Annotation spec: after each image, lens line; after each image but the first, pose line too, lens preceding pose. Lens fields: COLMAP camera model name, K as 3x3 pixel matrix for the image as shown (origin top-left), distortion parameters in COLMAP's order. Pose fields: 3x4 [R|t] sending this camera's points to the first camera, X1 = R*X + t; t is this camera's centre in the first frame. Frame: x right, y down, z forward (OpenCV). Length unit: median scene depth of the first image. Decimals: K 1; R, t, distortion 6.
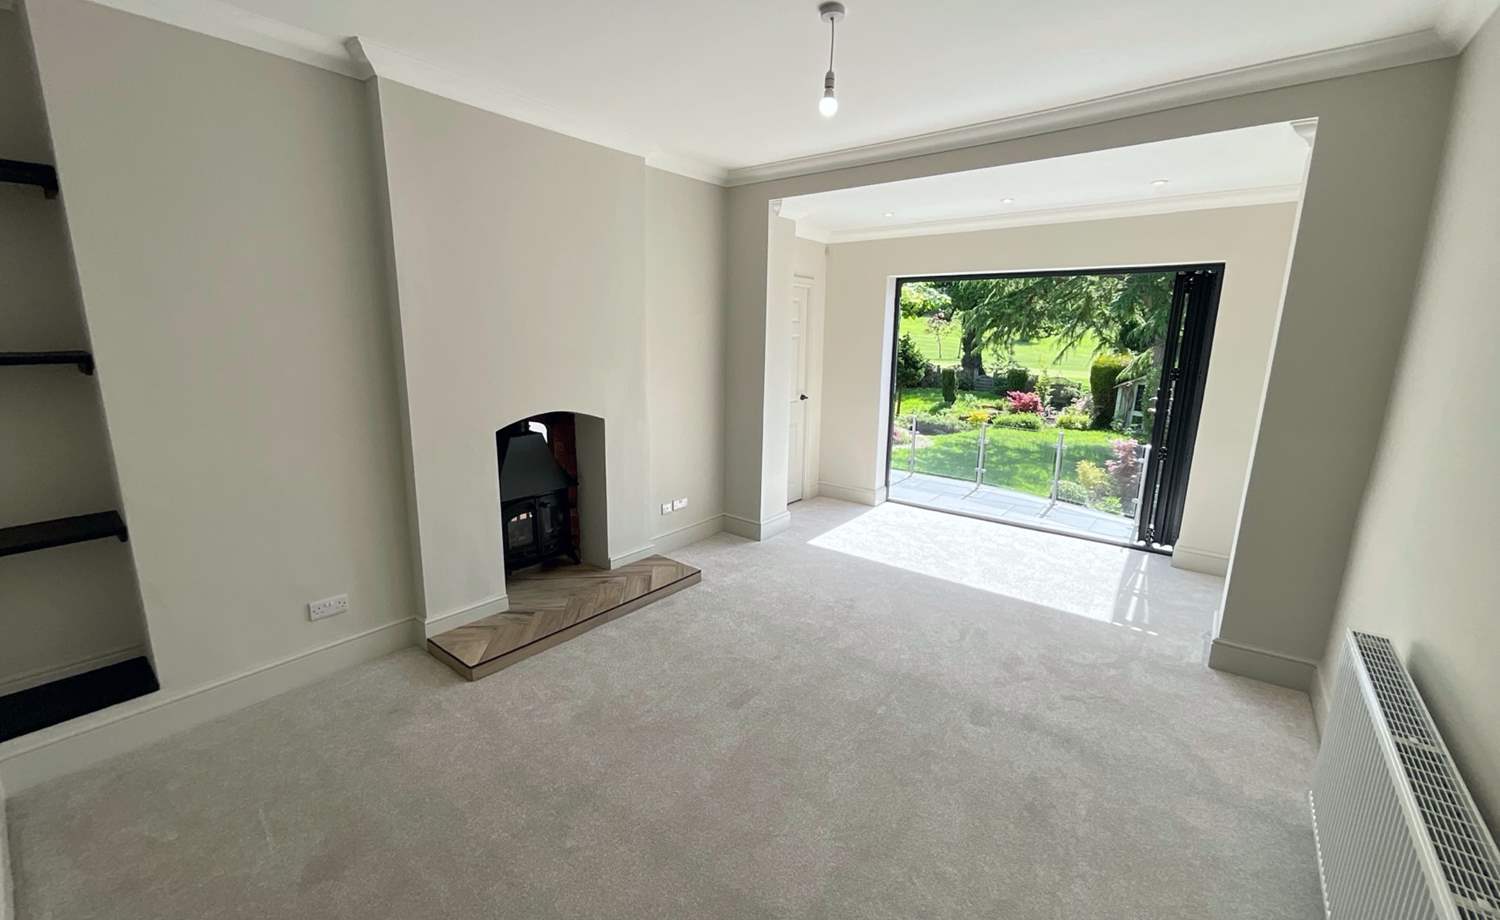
lens RADIAL K [[612.2, 0, 745.5], [0, 612.2, 459.9], [0, 0, 1]] dist [-0.000581, 0.001322]
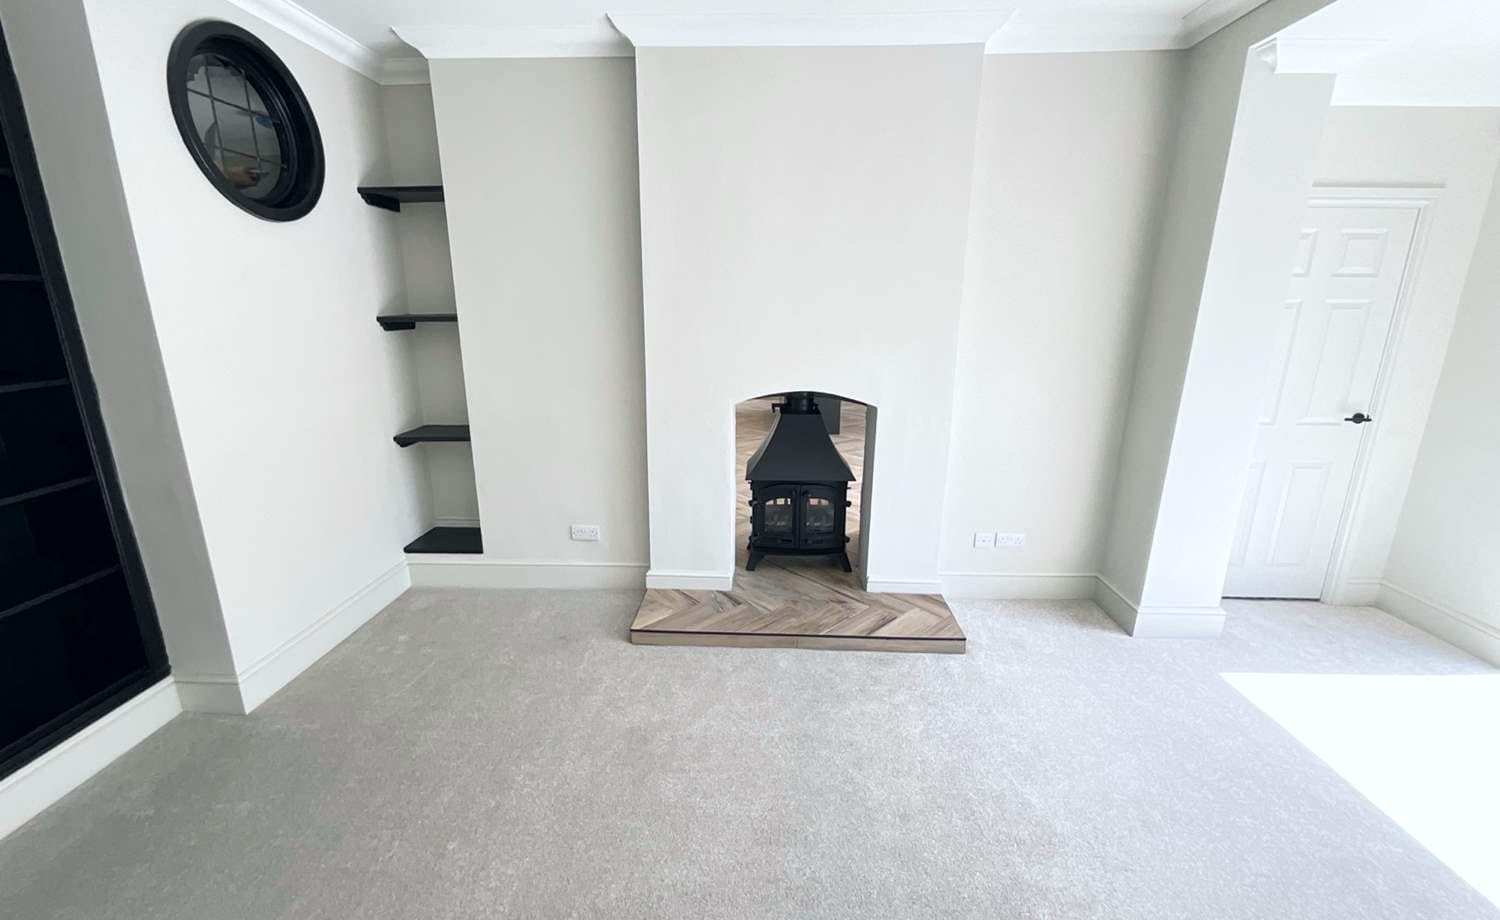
lens RADIAL K [[612.2, 0, 748.2], [0, 612.2, 459.6], [0, 0, 1]] dist [-0.000581, 0.001322]
pose [[0.591280, 0.194546, -0.782649, 0.312073], [-0.159422, 0.979513, 0.123040, -0.073501], [0.790552, 0.052020, 0.610181, 0.389205]]
